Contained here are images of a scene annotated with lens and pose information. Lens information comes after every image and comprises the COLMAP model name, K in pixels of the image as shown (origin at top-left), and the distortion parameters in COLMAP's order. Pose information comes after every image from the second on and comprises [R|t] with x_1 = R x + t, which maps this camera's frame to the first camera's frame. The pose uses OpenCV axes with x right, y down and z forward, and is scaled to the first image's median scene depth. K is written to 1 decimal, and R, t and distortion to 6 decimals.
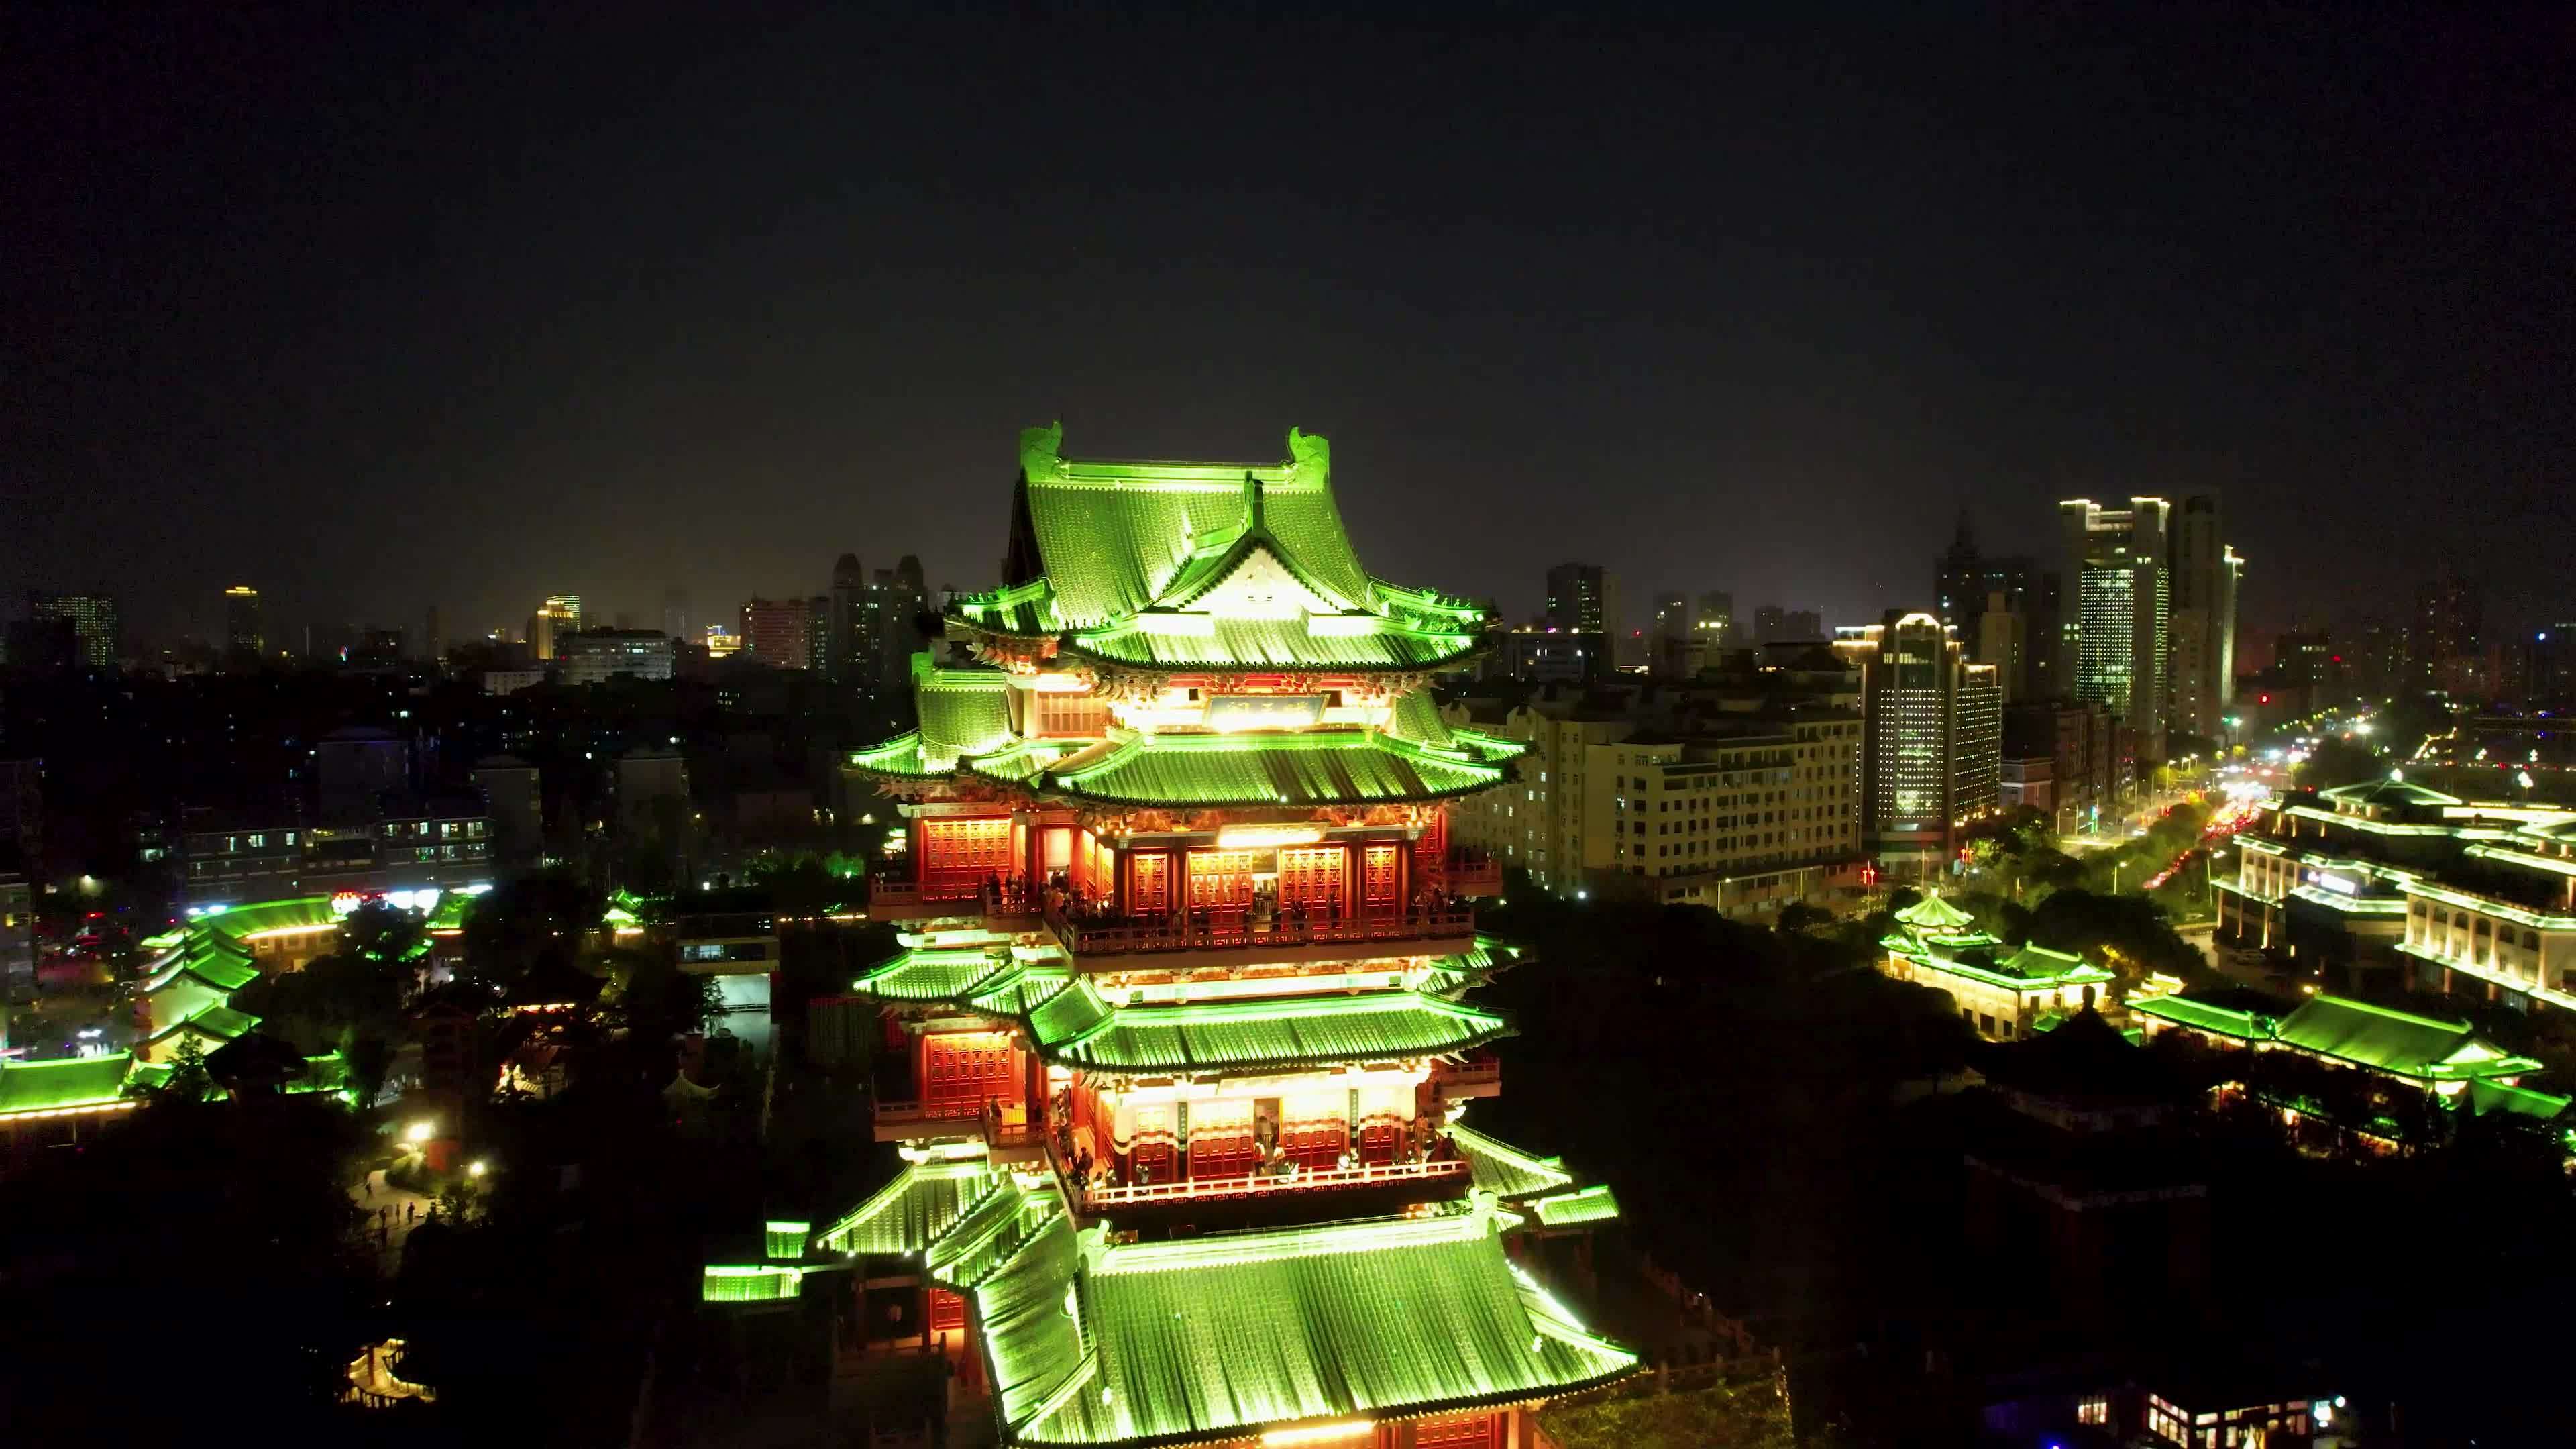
lens RADIAL K [[1659.3, 0, 1286.6], [0, 1659.3, 730.5], [0, 0, 1]] dist [-0.066542, 0.048049]
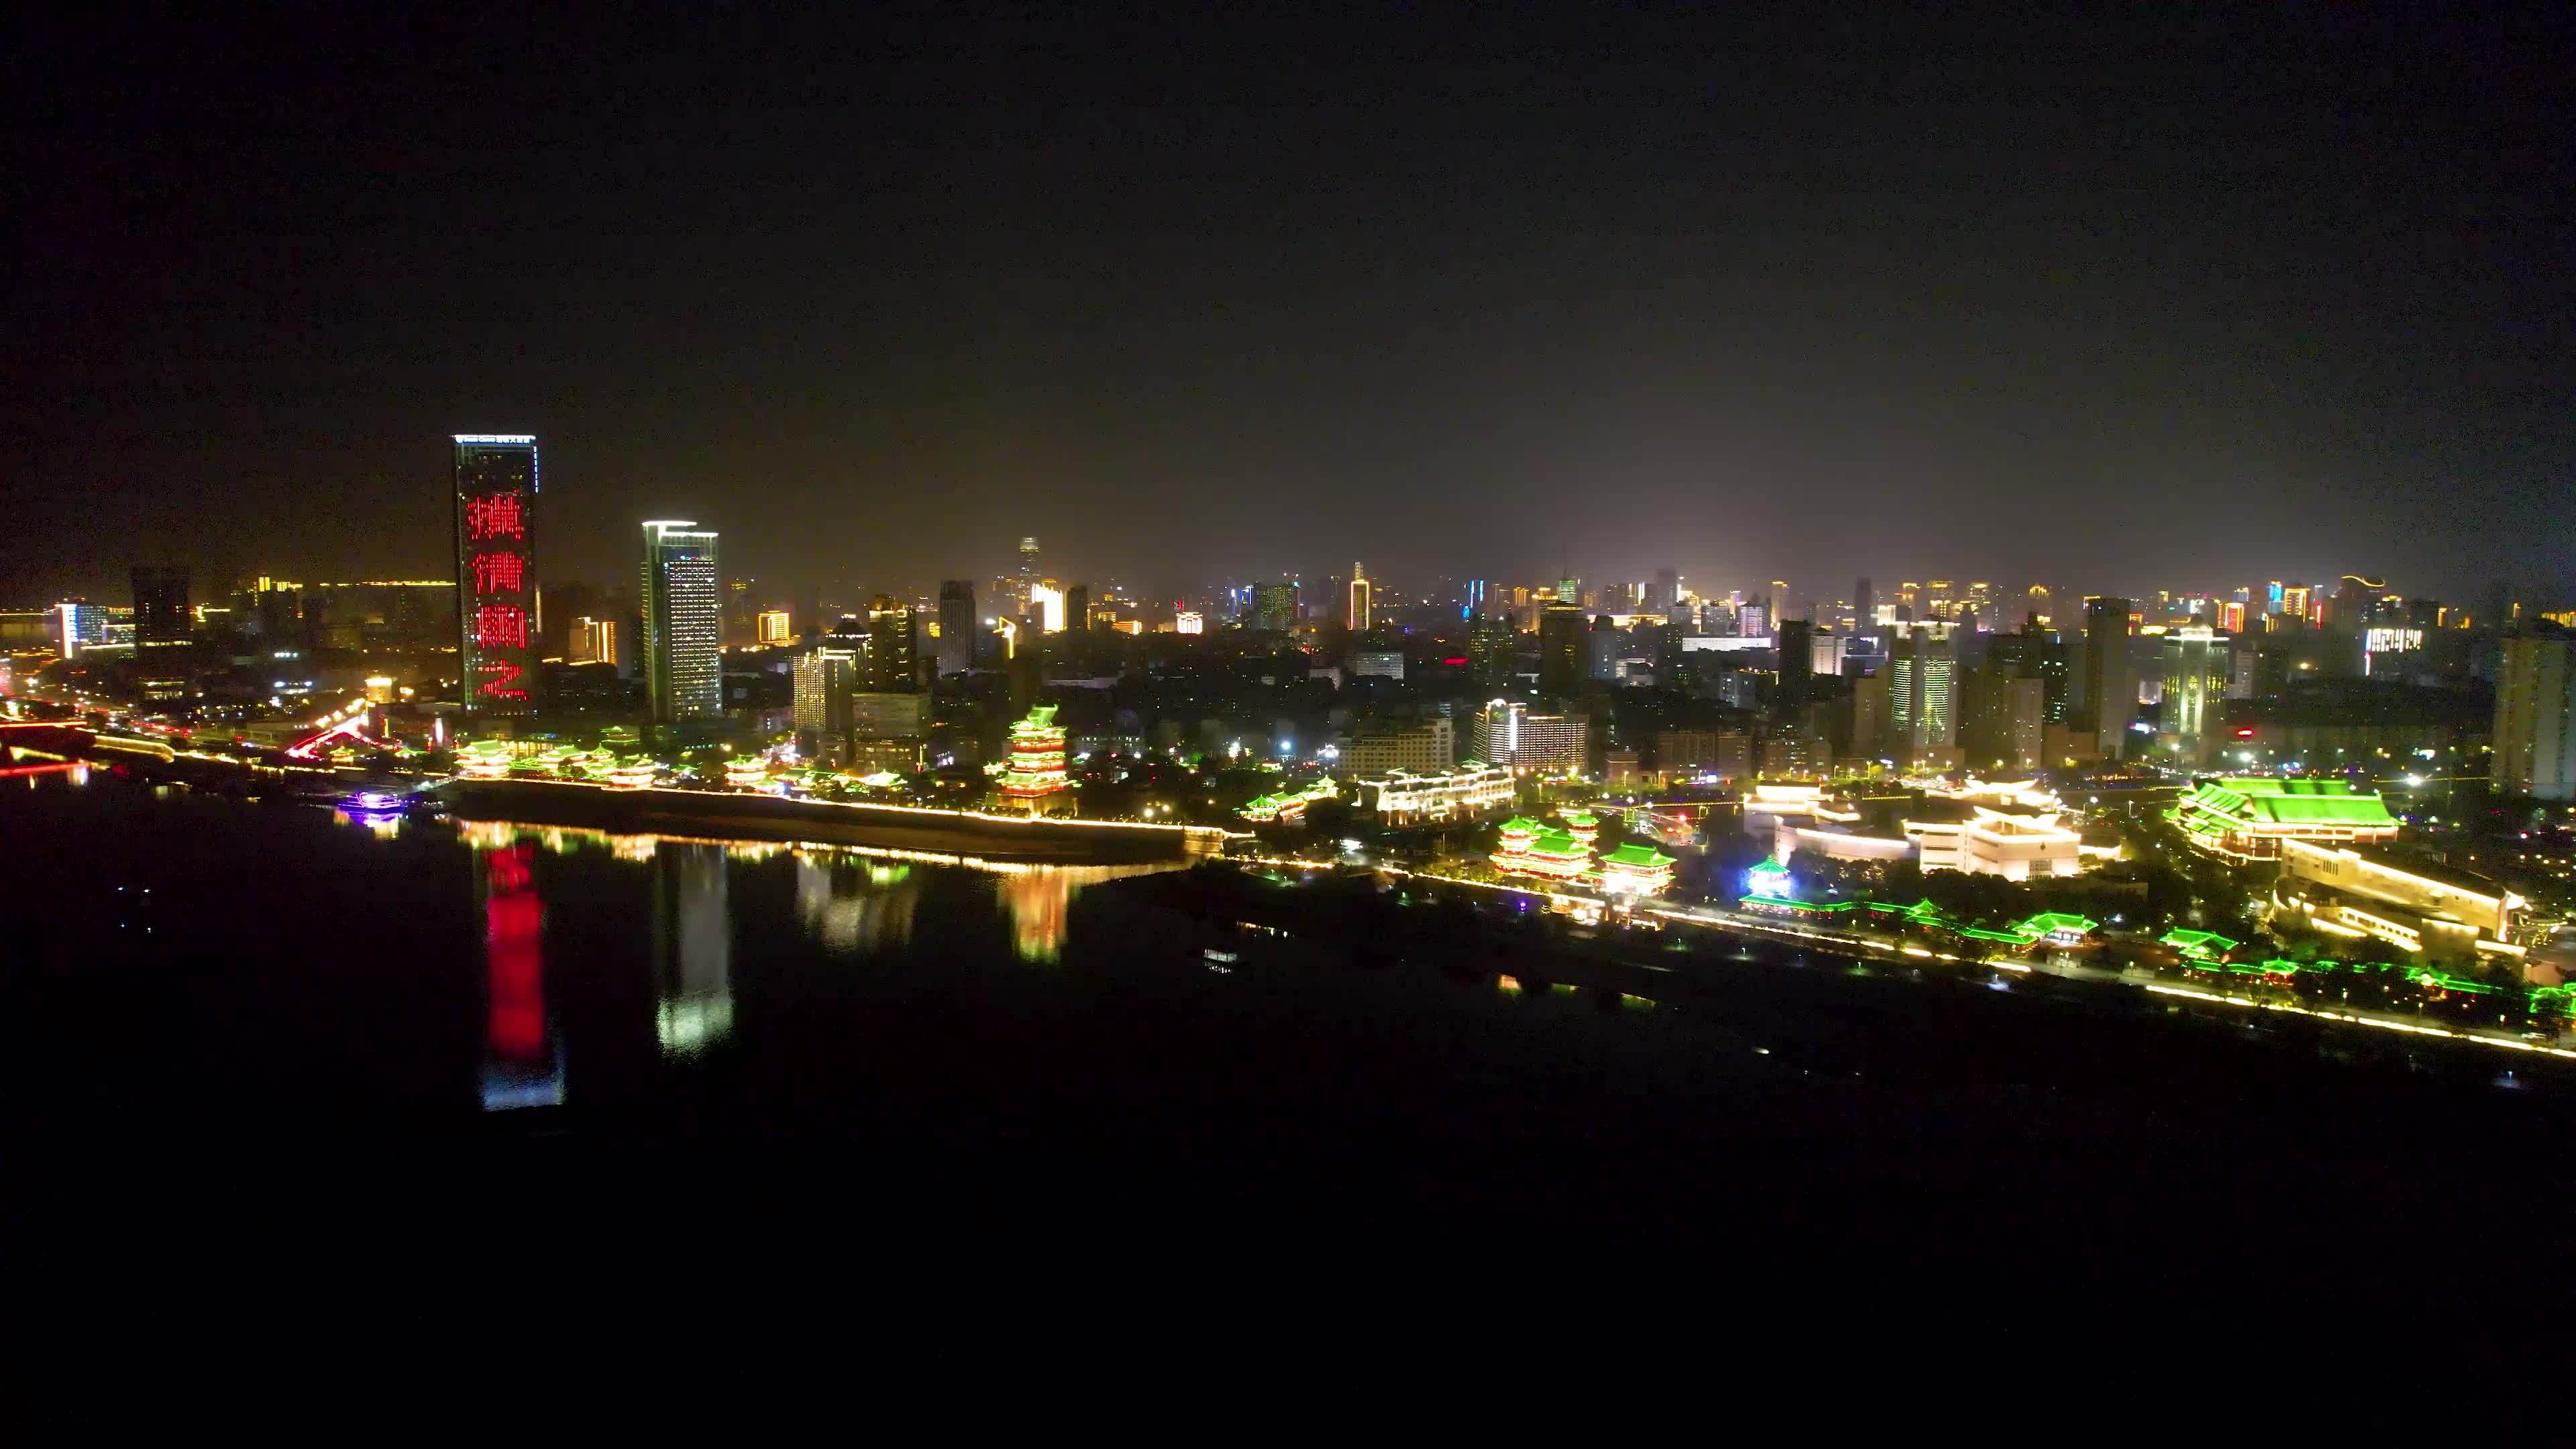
lens RADIAL K [[1641.4, 0, 1288.0], [0, 1641.4, 724.5], [0, 0, 1]] dist [-0.048117, 0.005142]
pose [[0.759955, 0.059176, -0.647277, 3.066402], [-0.033746, 0.998096, 0.051628, -0.252460], [0.649099, -0.017392, 0.760505, -2.301899]]
